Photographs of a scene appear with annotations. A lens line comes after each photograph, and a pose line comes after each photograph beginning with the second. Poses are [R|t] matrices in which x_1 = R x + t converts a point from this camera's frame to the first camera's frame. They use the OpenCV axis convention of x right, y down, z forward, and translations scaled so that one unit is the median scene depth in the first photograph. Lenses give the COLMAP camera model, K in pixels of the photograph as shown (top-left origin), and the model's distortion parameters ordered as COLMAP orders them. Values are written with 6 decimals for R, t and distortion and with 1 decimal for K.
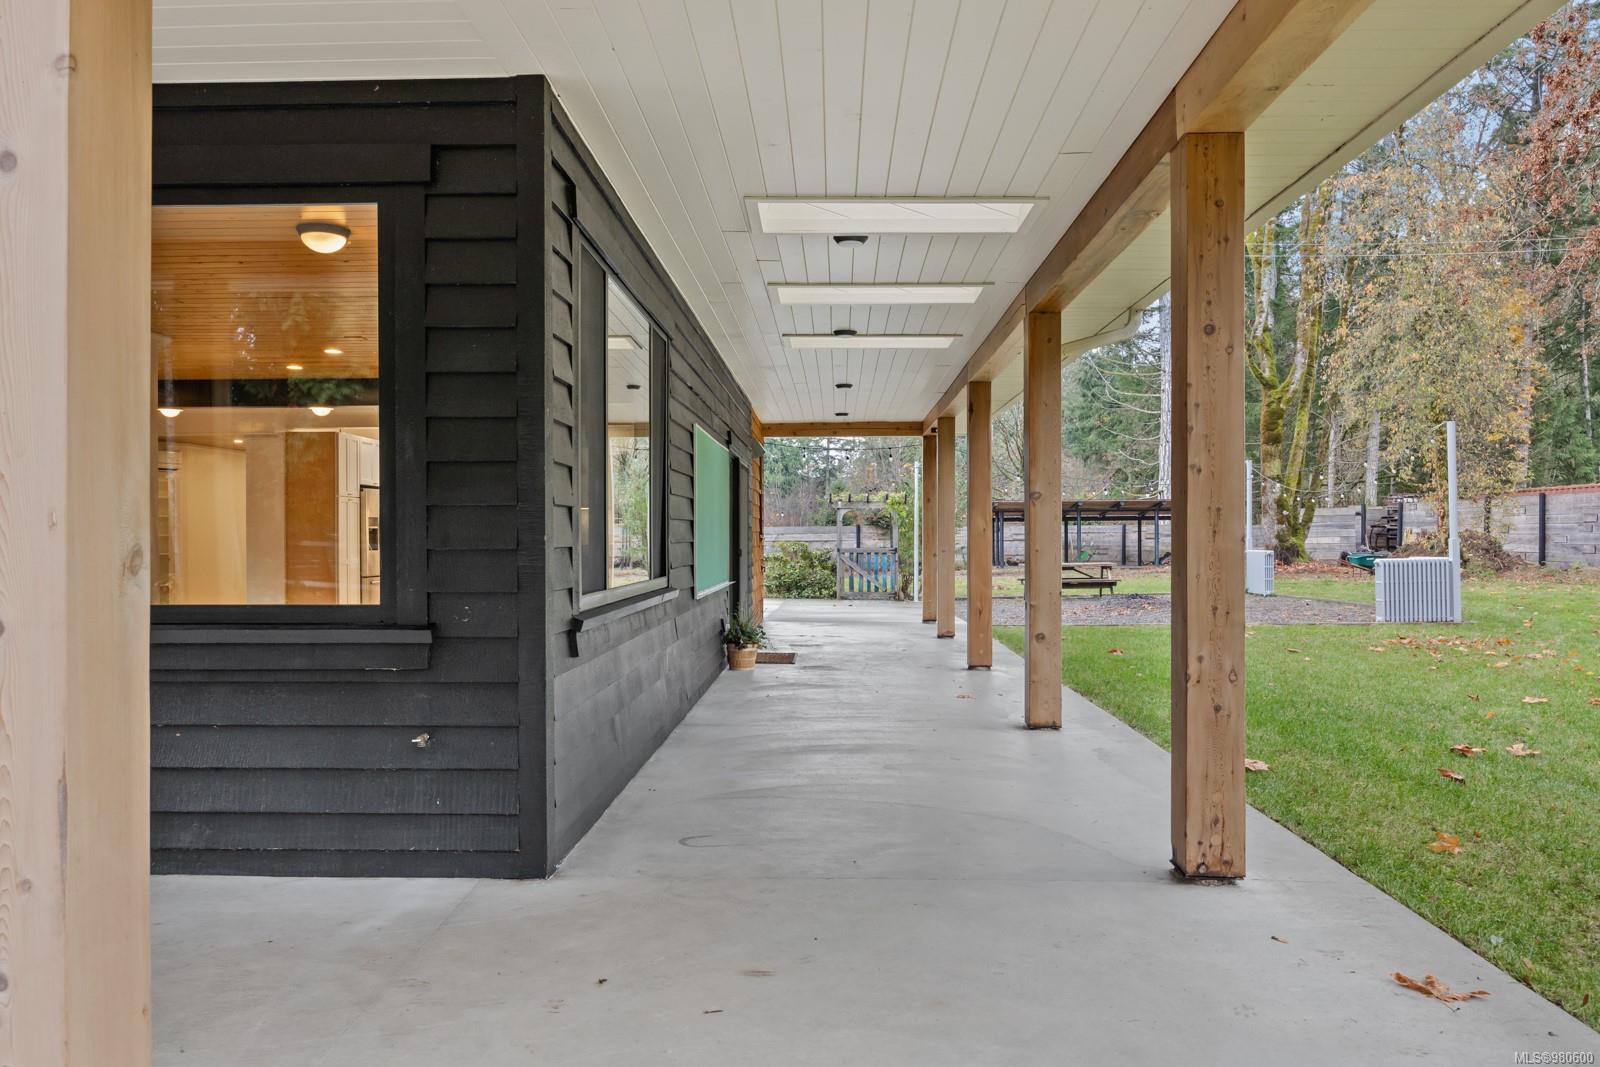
lens RADIAL K [[1211.1, 0, 801.2], [0, 1211.1, 527.6], [0, 0, 1]] dist [-0.006831, -0.002240]
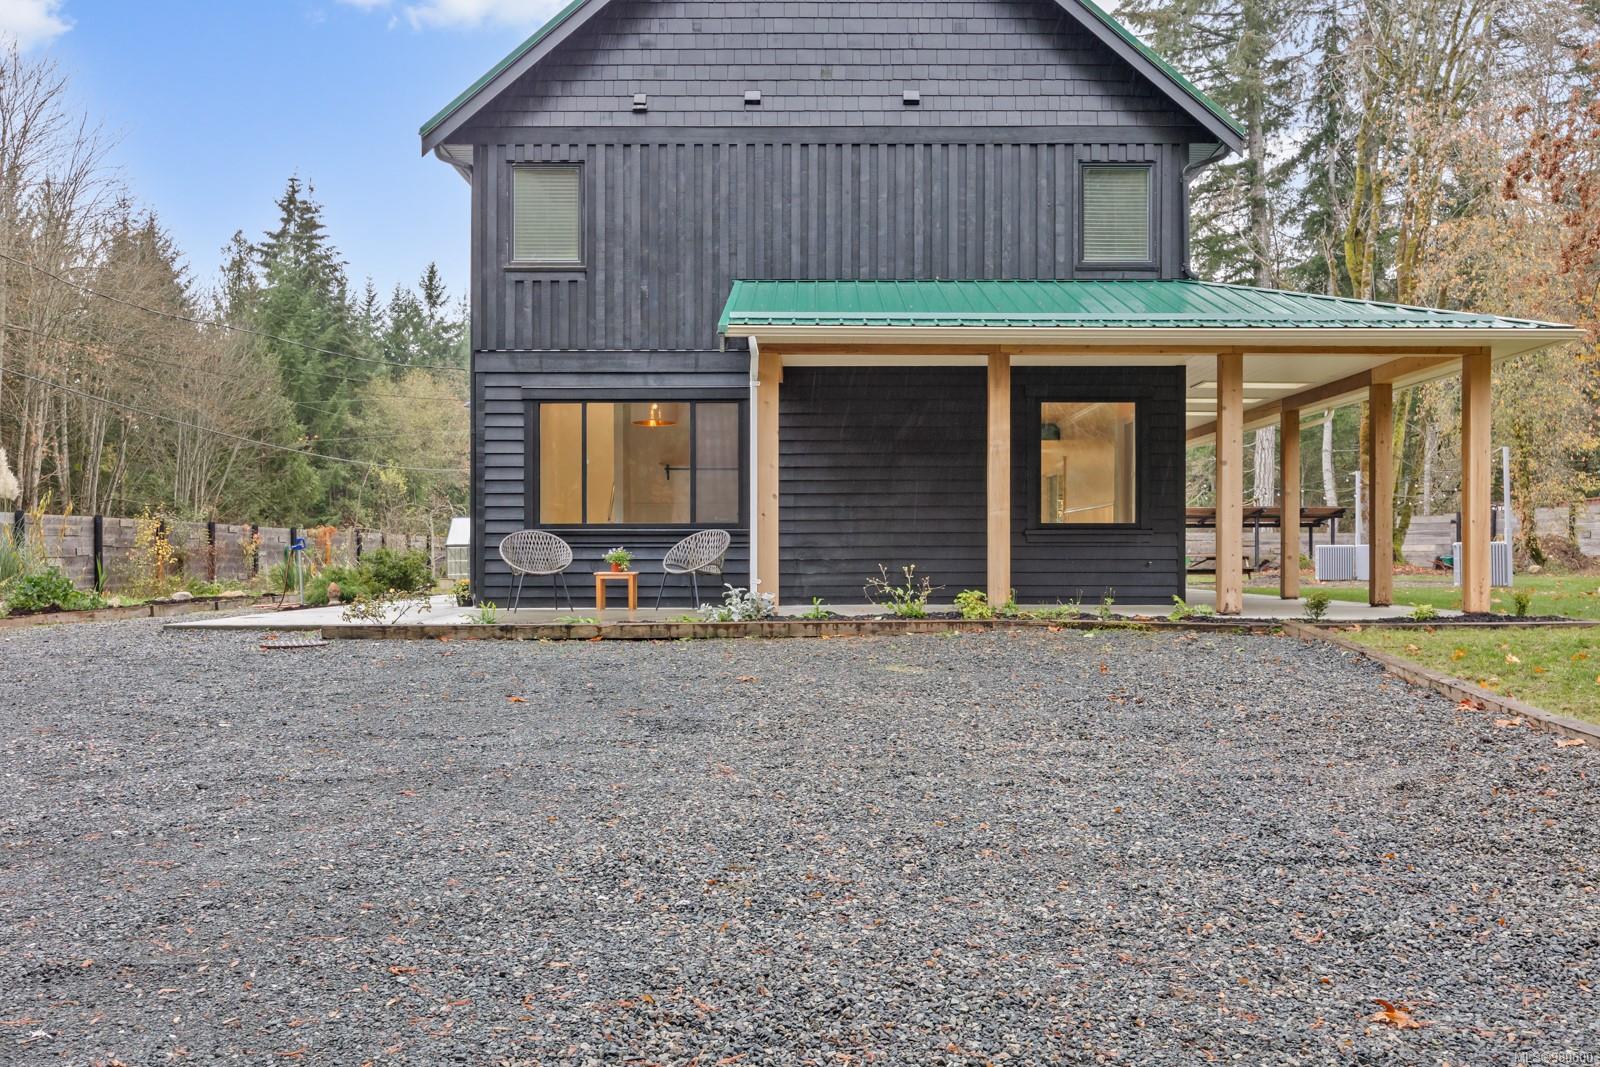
lens RADIAL K [[1557.7, 0, 799.6], [0, 1557.7, 539.3], [0, 0, 1]] dist [0.012717, 0.000000]
pose [[0.999602, 0.001830, 0.028168, -0.133308], [-0.001694, 0.999987, -0.004827, 0.011508], [-0.028177, 0.004777, 0.999592, -0.314114]]
